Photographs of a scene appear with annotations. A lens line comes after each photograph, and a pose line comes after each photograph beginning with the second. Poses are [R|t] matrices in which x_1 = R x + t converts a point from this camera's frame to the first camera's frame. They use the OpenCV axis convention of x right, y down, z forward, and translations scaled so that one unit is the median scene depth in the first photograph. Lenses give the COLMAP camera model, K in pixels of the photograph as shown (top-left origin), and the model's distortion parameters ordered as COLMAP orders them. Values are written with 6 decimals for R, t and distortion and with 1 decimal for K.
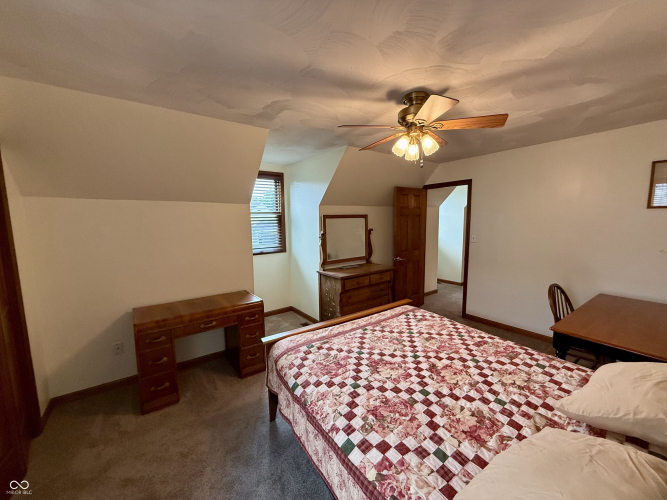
lens RADIAL K [[265.0, 0, 333.1], [0, 265.0, 251.9], [0, 0, 1]] dist [-0.002932, -0.000751]
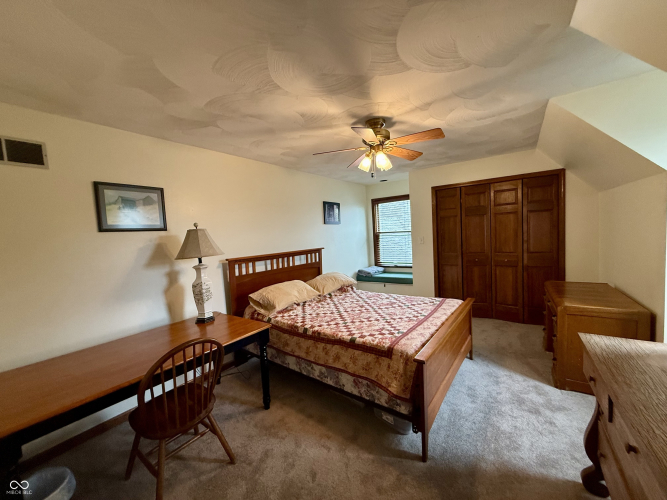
lens RADIAL K [[265.0, 0, 332.7], [0, 265.0, 251.2], [0, 0, 1]] dist [-0.002932, -0.000751]
pose [[-0.944132, 0.092787, -0.316235, 0.869520], [0.035143, 0.982423, 0.183333, -0.210350], [0.327687, 0.161977, -0.930798, 2.012220]]
